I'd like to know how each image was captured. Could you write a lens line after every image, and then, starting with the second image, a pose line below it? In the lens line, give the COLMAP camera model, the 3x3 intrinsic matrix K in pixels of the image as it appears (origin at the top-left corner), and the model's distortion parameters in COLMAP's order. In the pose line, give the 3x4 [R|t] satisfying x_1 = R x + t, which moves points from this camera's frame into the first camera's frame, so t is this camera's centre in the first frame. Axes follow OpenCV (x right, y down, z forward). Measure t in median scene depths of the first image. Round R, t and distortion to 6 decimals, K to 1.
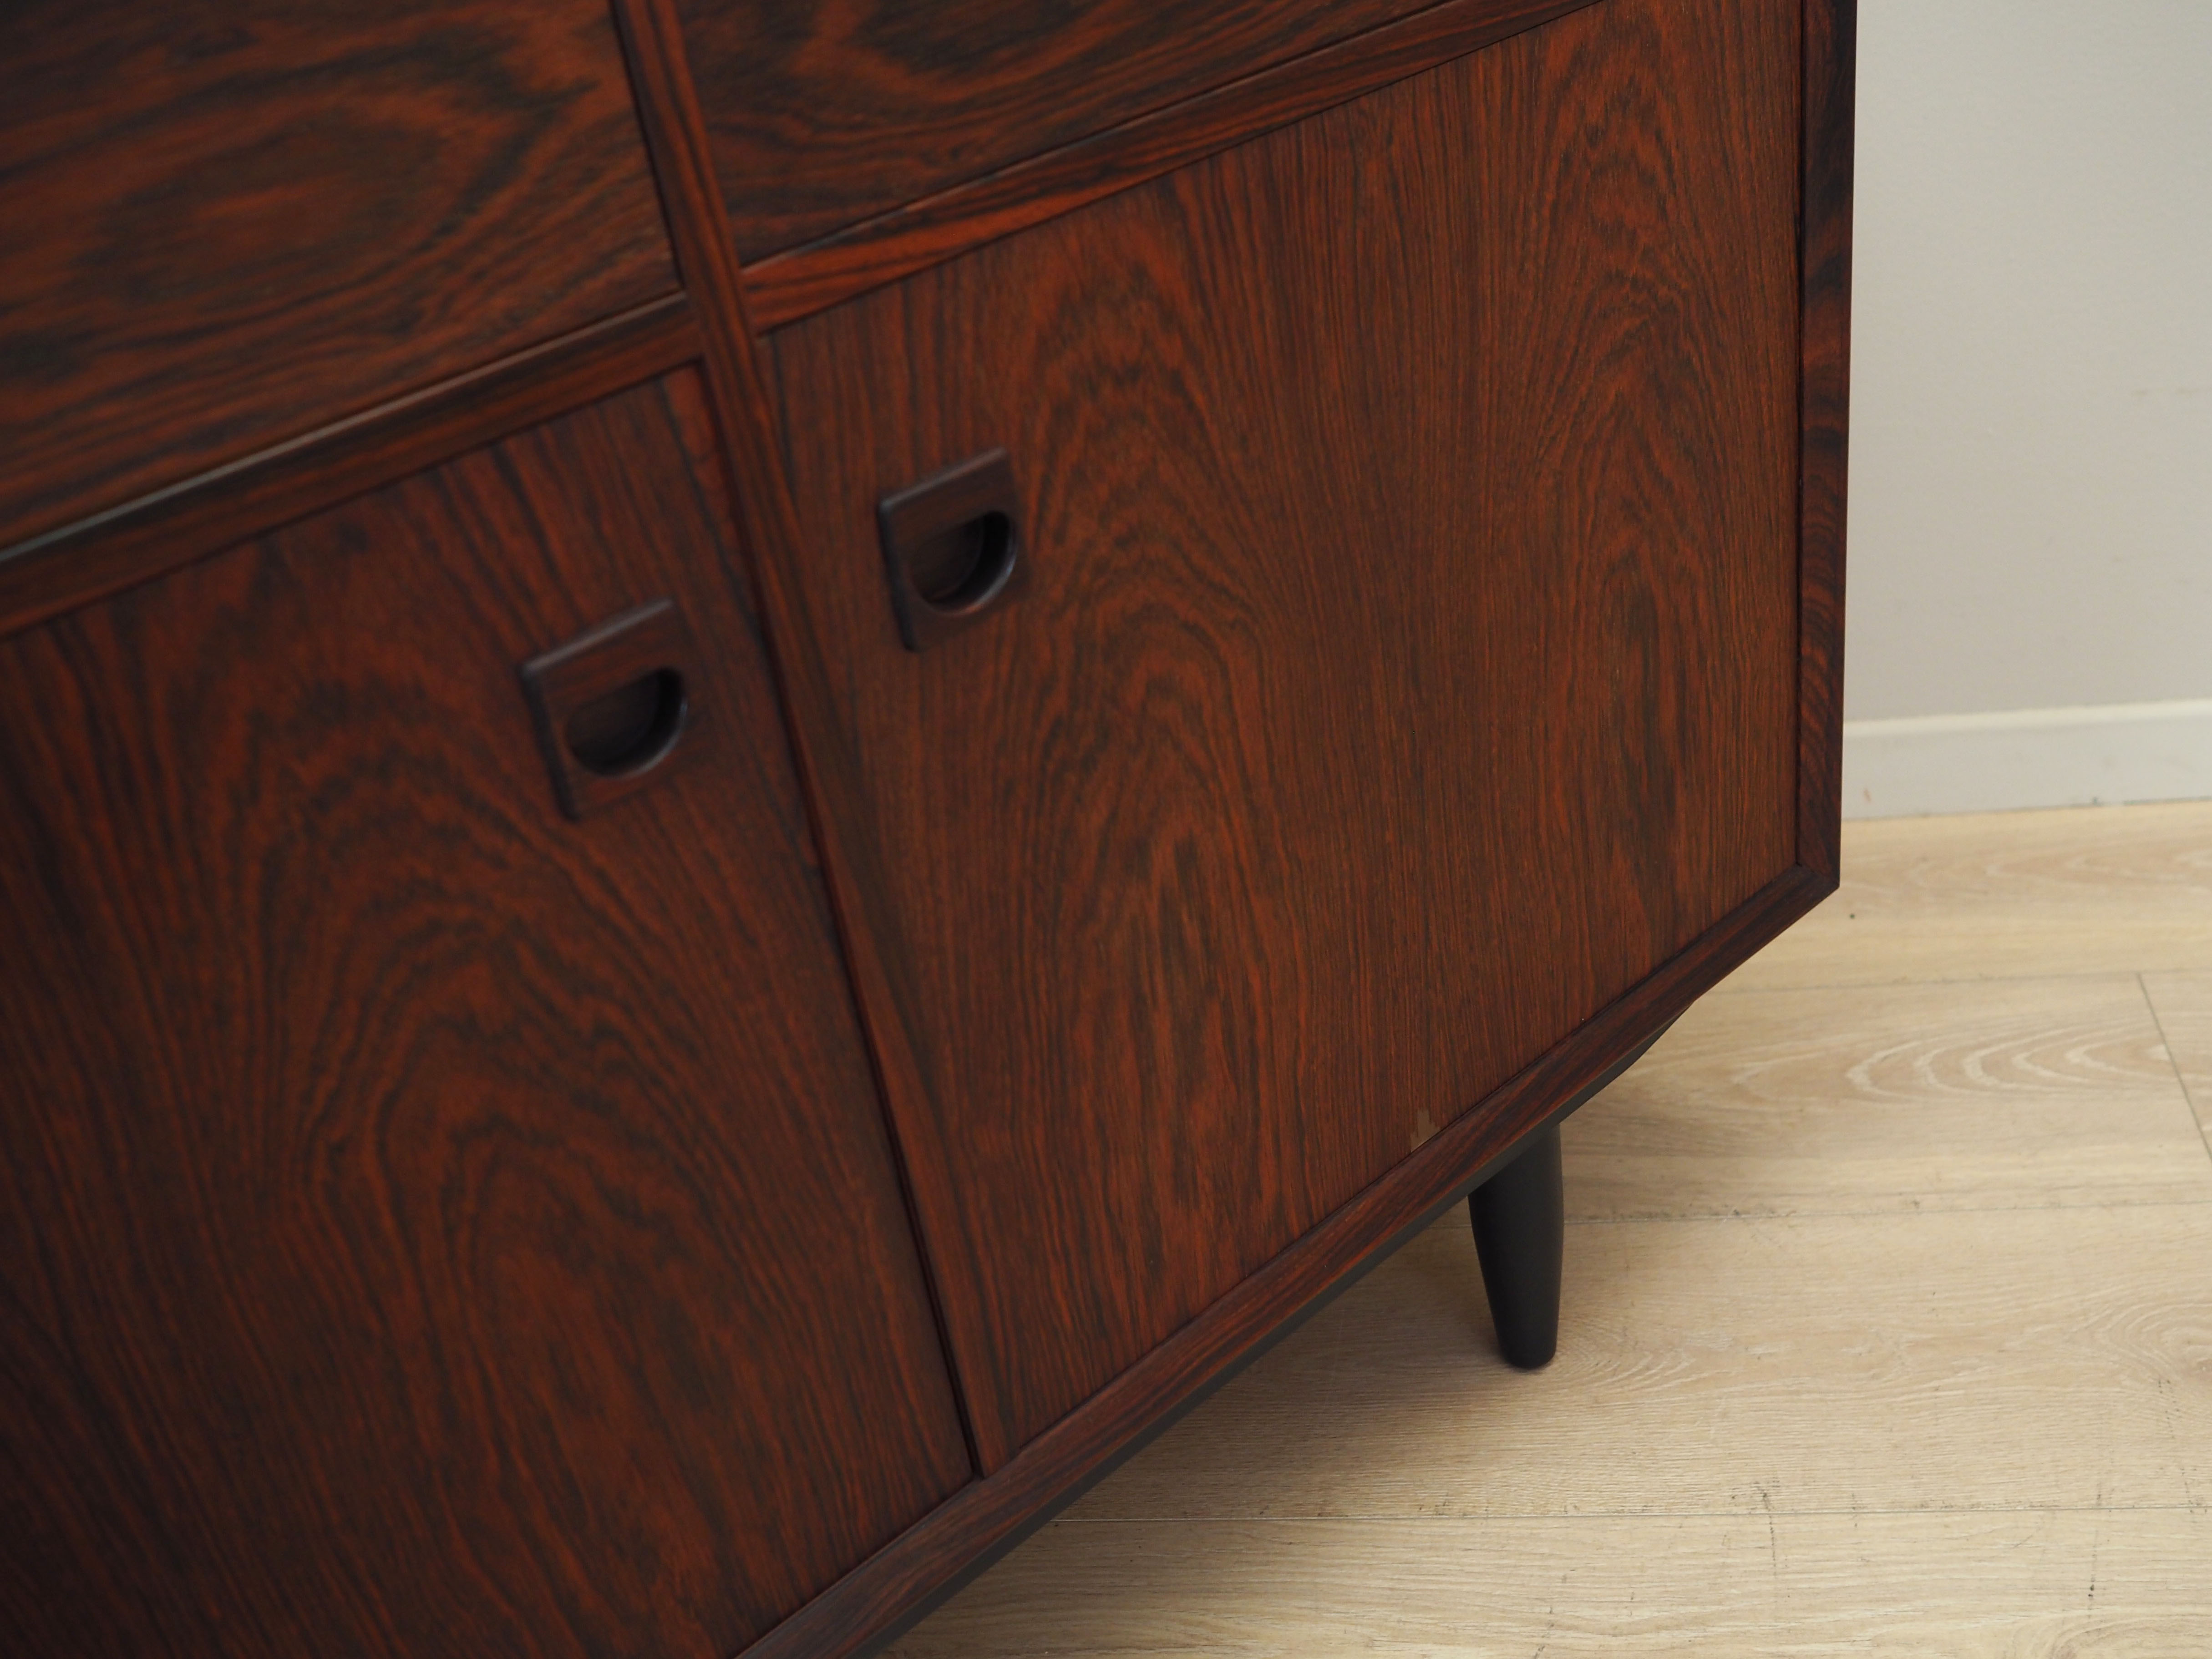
lens RADIAL K [[2423.3, 0, 1069.1], [0, 2423.3, 837.5], [0, 0, 1]] dist [-0.035958, 0.021042]
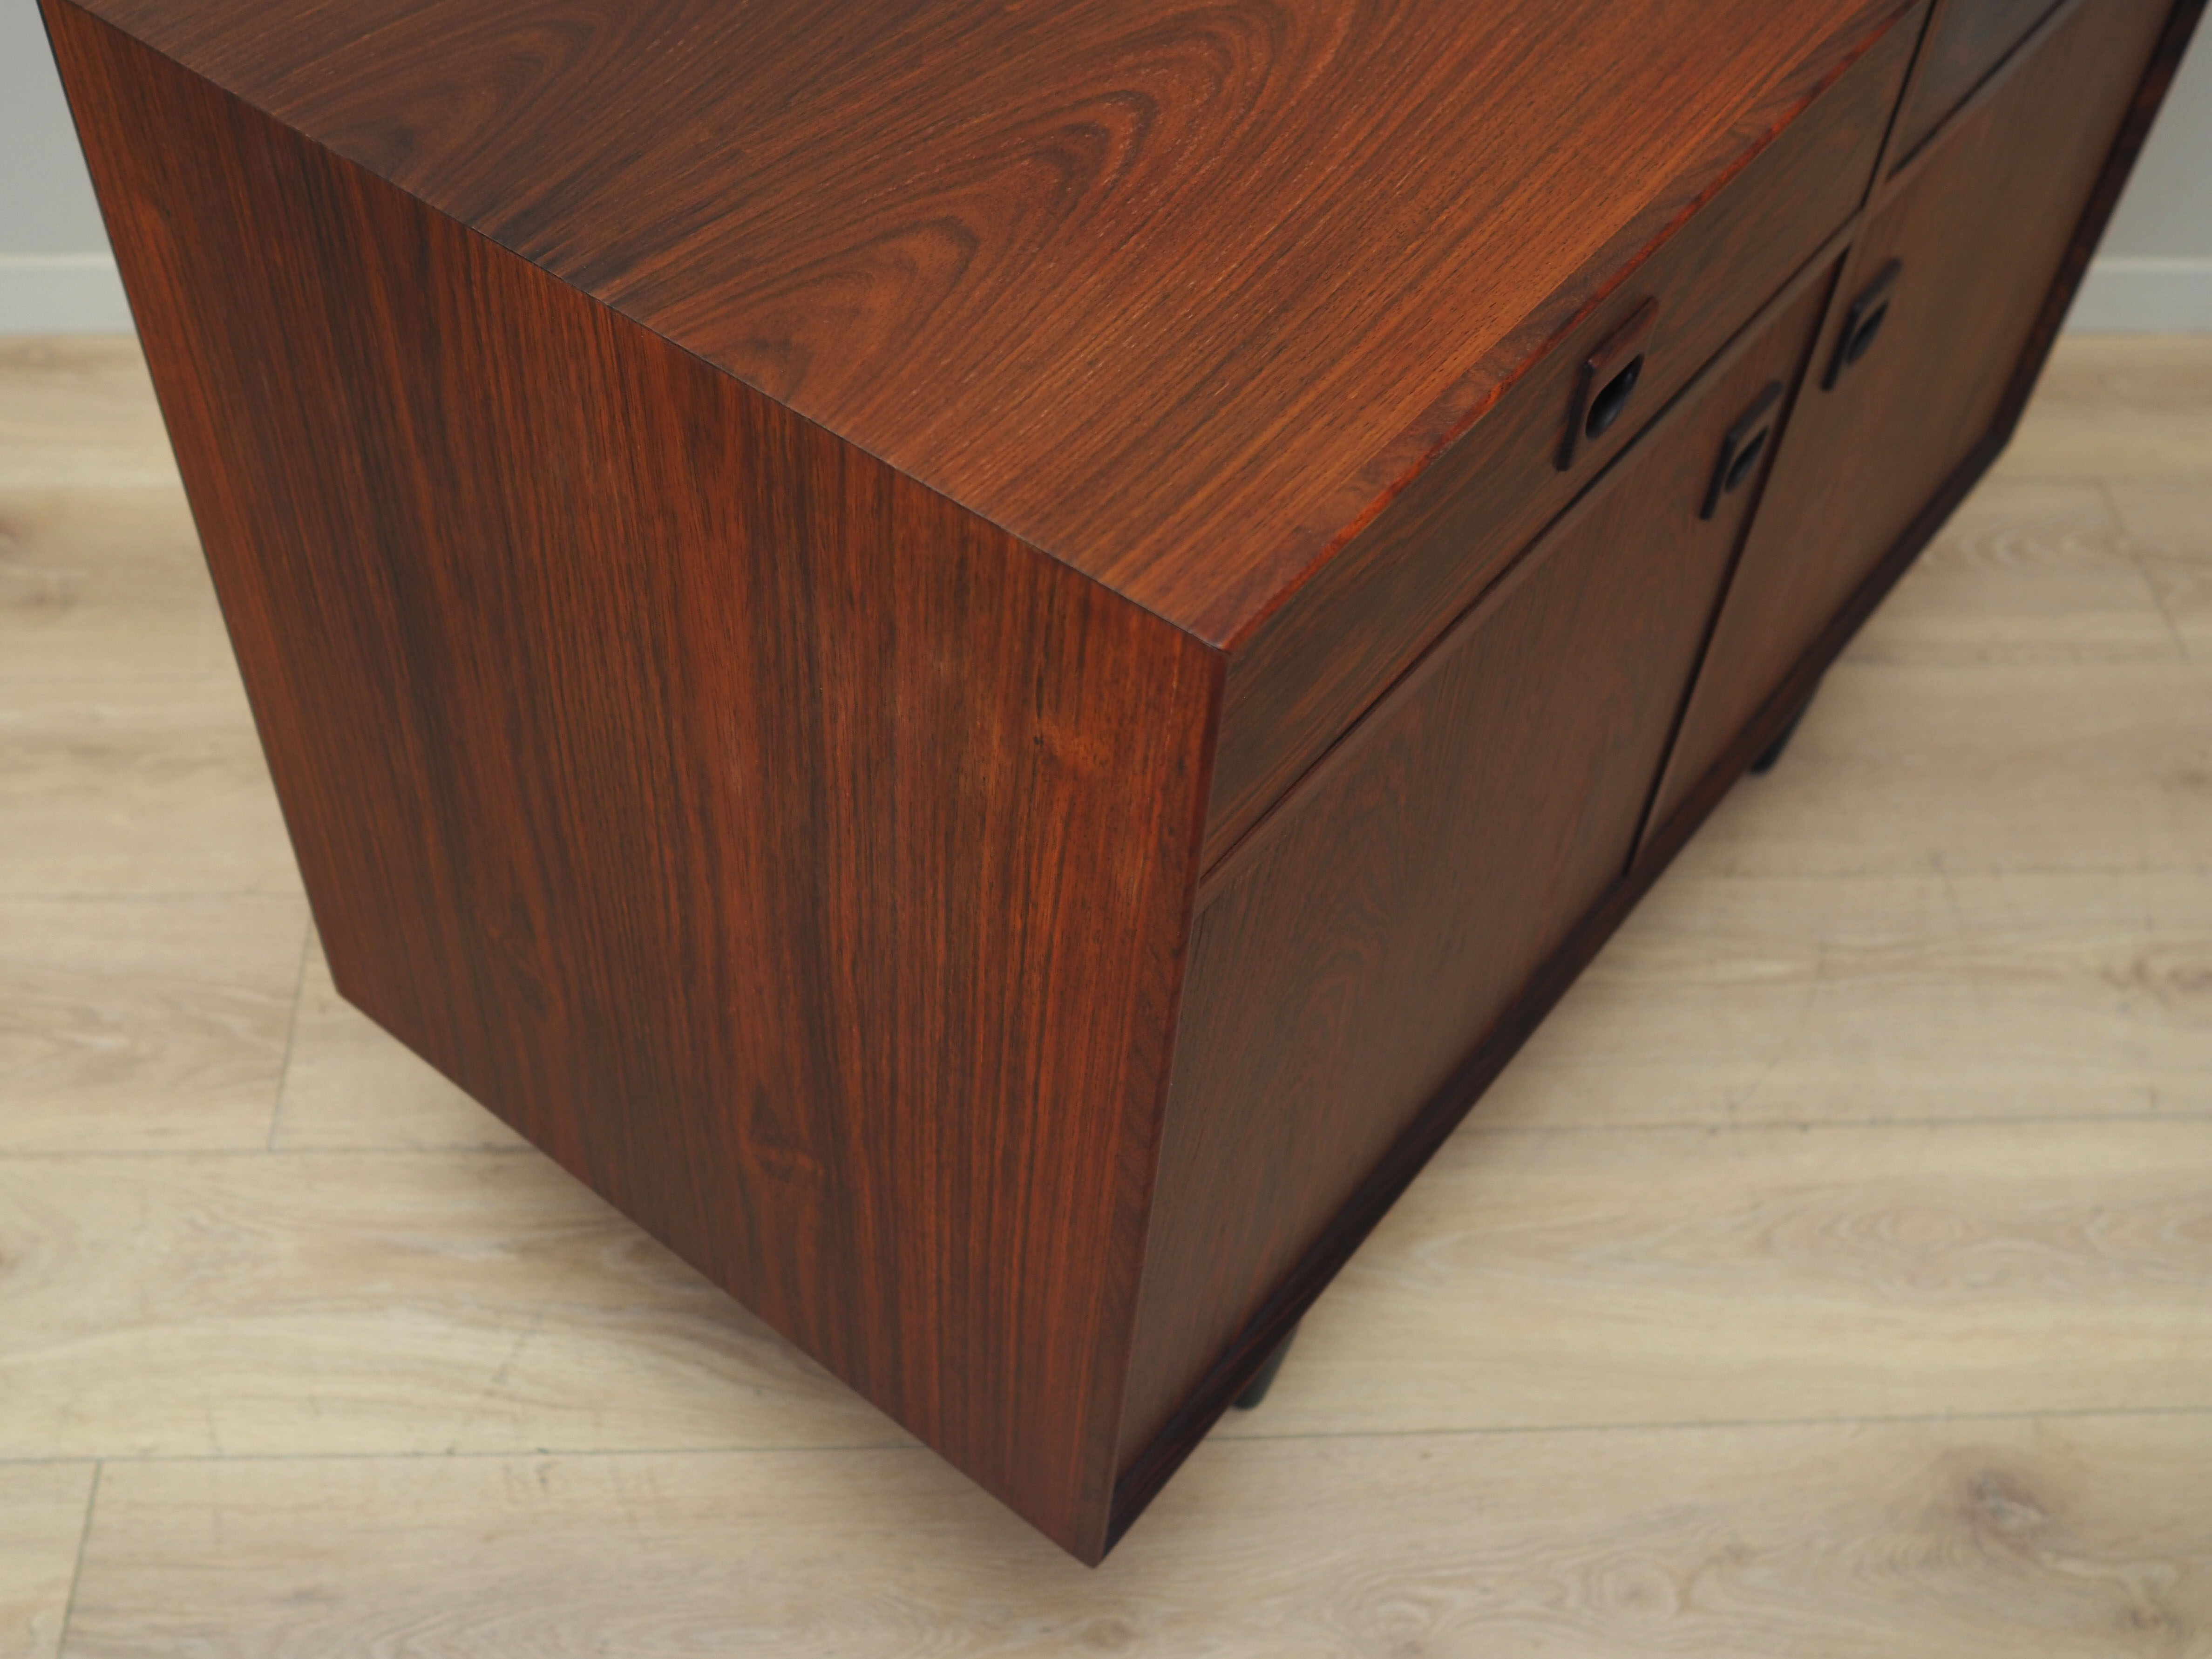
lens RADIAL K [[2423.5, 0, 1069.1], [0, 2423.5, 837.5], [0, 0, 1]] dist [-0.035958, 0.021042]
pose [[0.983423, 0.001129, 0.181321, -0.747000], [-0.052016, 0.959710, 0.276137, -0.187181], [-0.173704, -0.280991, 0.943860, -0.482604]]
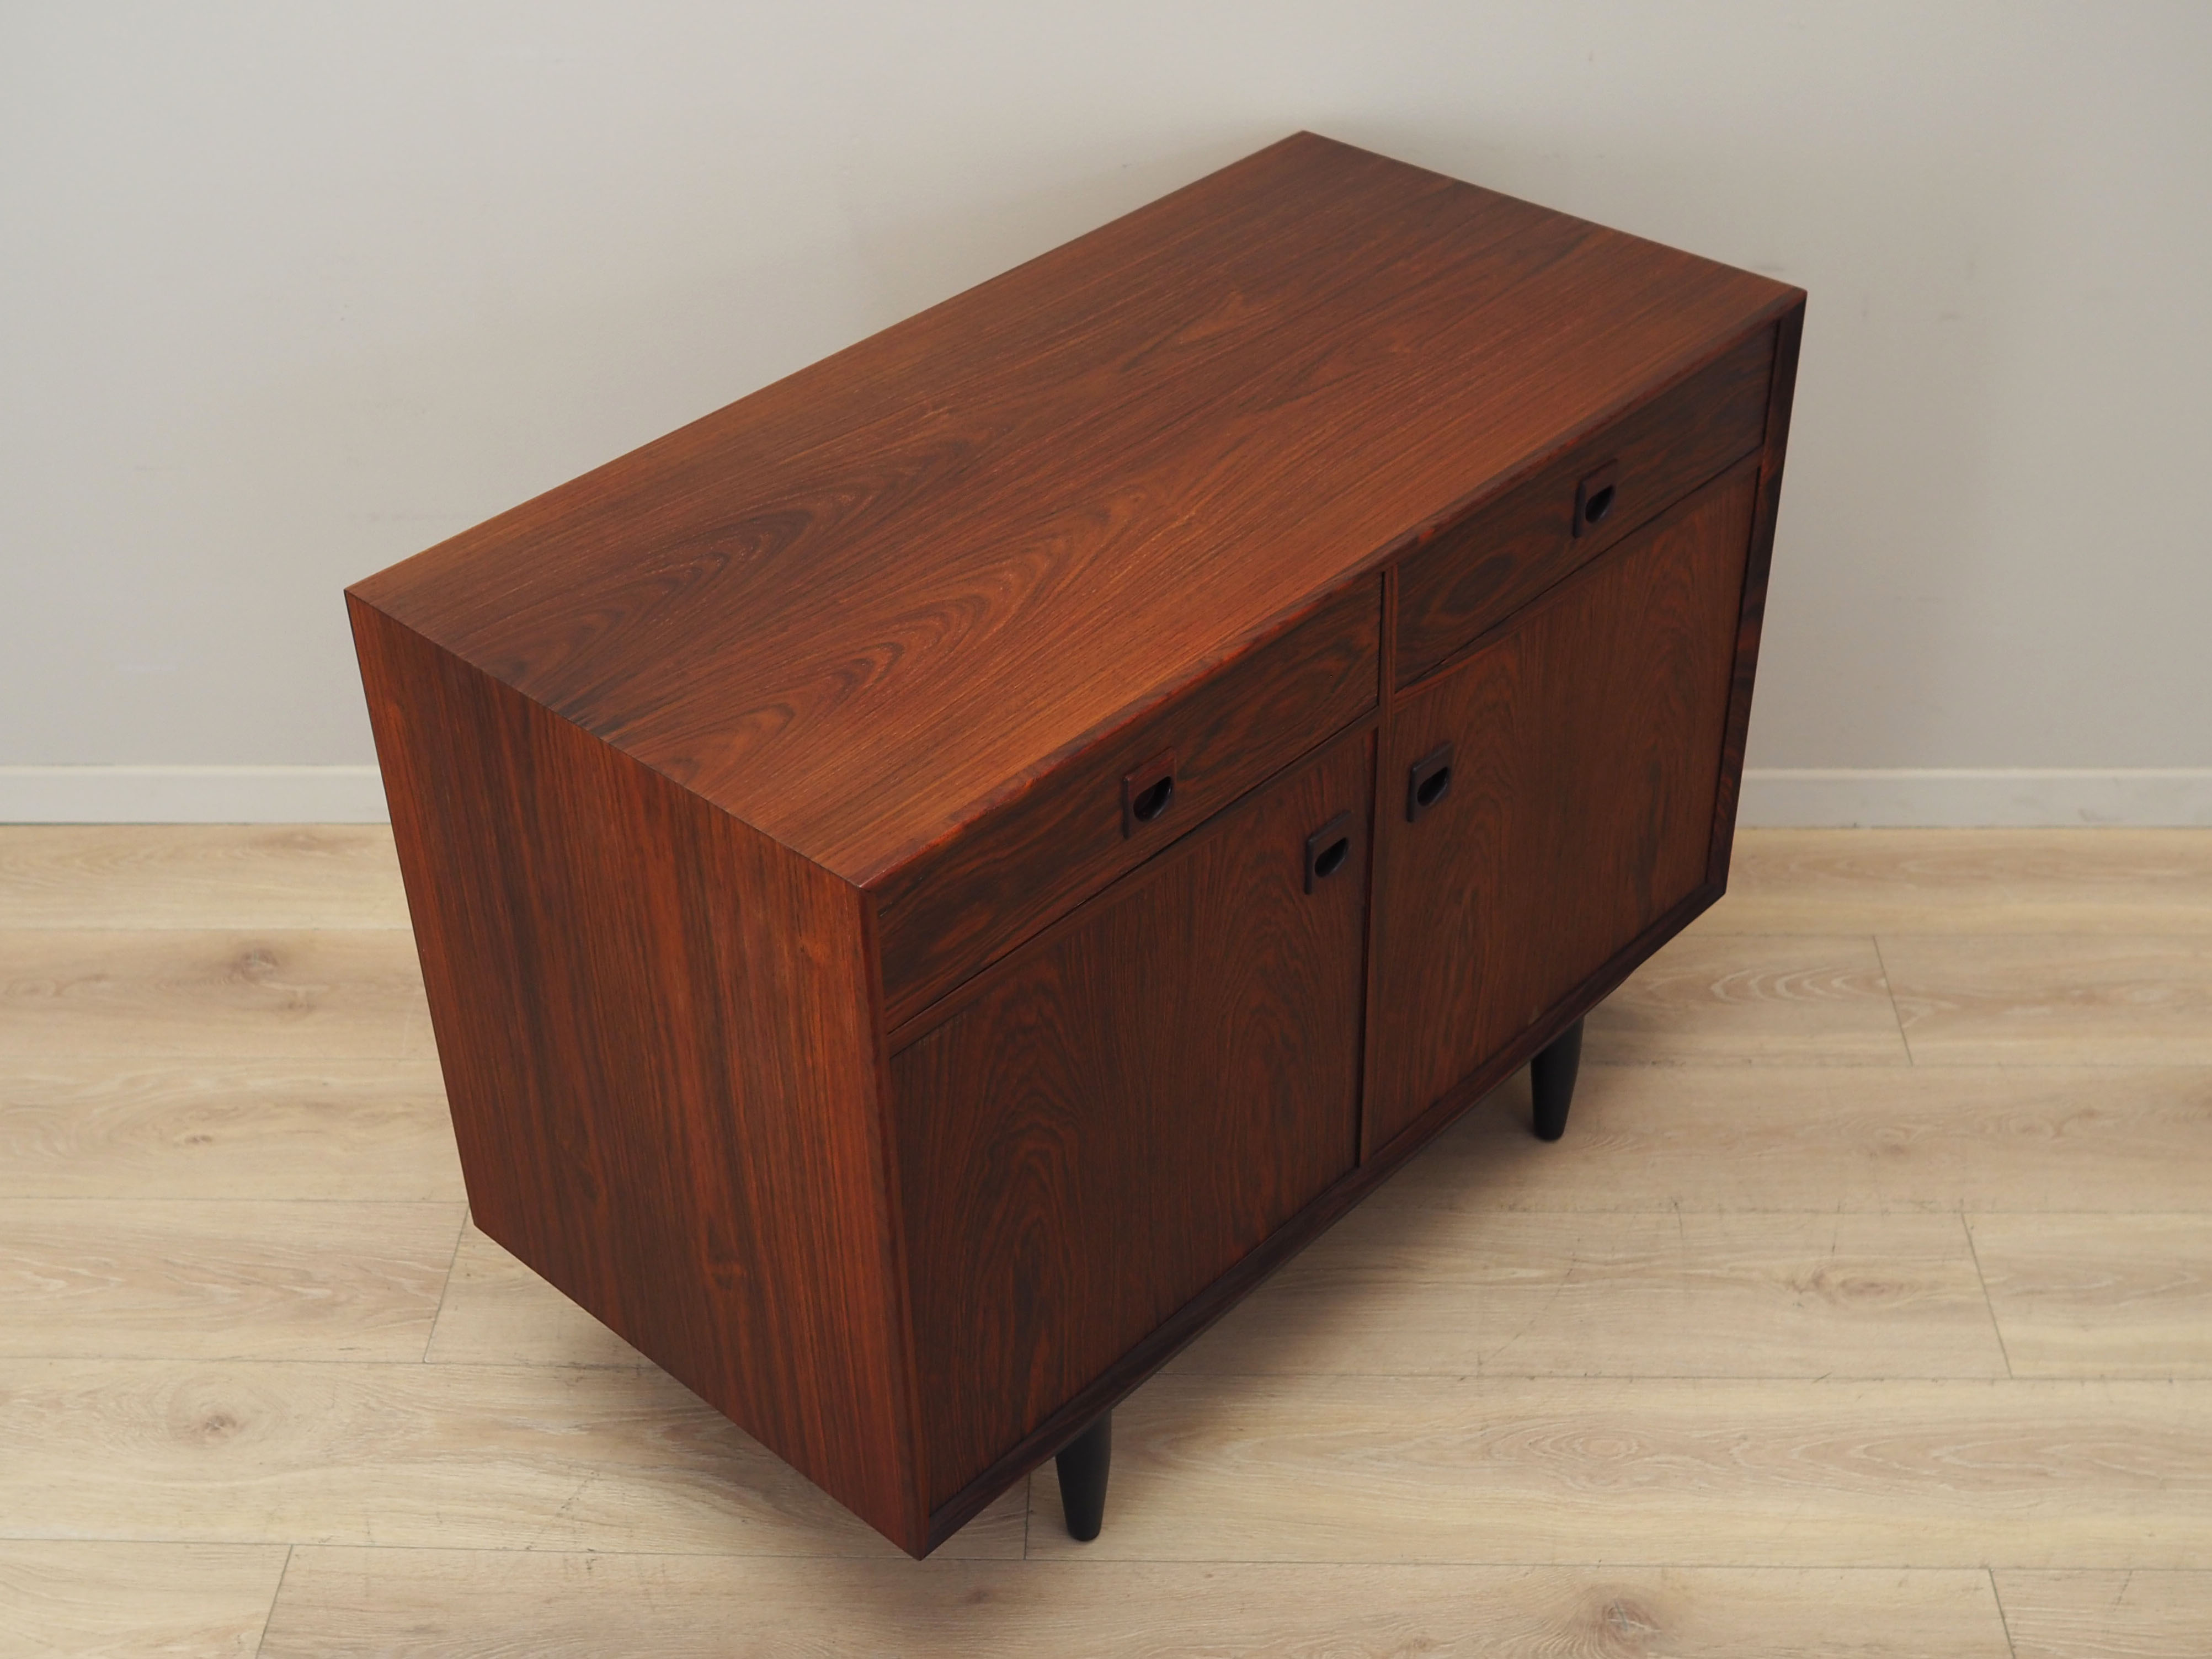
lens RADIAL K [[2423.2, 0, 1069.1], [0, 2423.2, 837.5], [0, 0, 1]] dist [-0.035958, 0.021042]
pose [[0.994265, 0.042224, 0.098261, -0.601514], [-0.048301, 0.997010, 0.060312, -0.178165], [-0.095420, -0.064712, 0.993331, -1.312562]]
